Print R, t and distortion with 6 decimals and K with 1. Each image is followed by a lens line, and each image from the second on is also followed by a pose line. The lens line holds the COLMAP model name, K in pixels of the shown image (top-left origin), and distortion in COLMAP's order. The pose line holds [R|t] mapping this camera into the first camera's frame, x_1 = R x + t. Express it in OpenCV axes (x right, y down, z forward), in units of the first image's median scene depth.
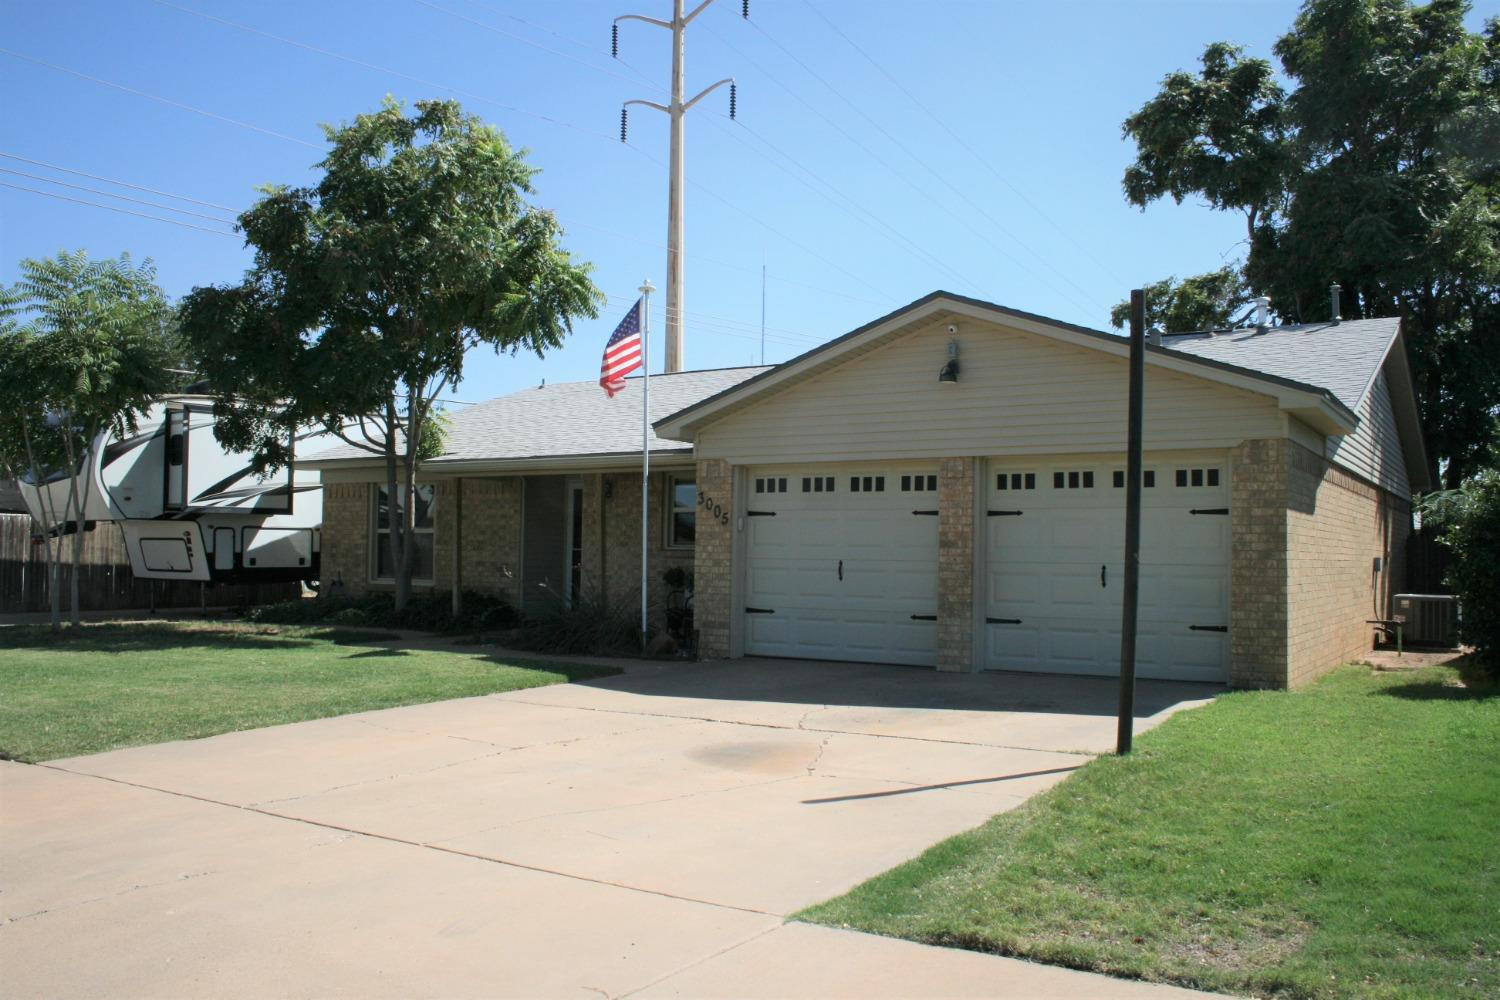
lens RADIAL K [[1256.3, 0, 765.8], [0, 1256.3, 491.7], [0, 0, 1]] dist [-0.162680, 0.143022]
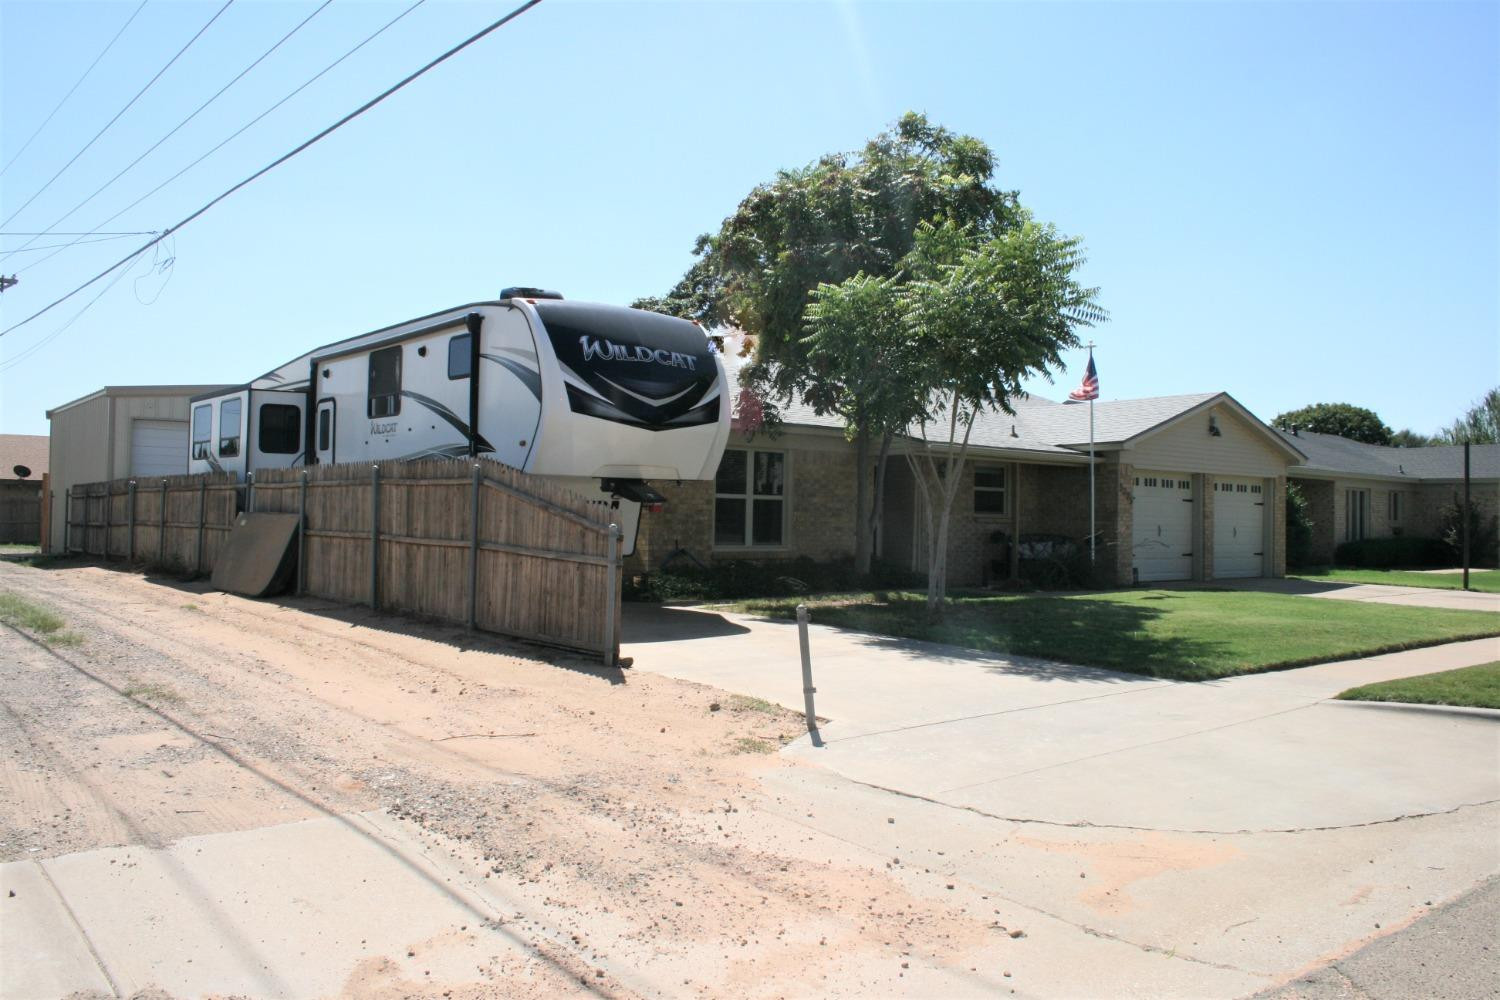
lens RADIAL K [[1256.3, 0, 765.8], [0, 1256.3, 491.7], [0, 0, 1]] dist [-0.162680, 0.143022]
pose [[0.310666, 0.011790, 0.950446, -1.561076], [-0.062283, 0.998027, 0.007978, 0.023792], [-0.948476, -0.061675, 0.310788, 0.852880]]
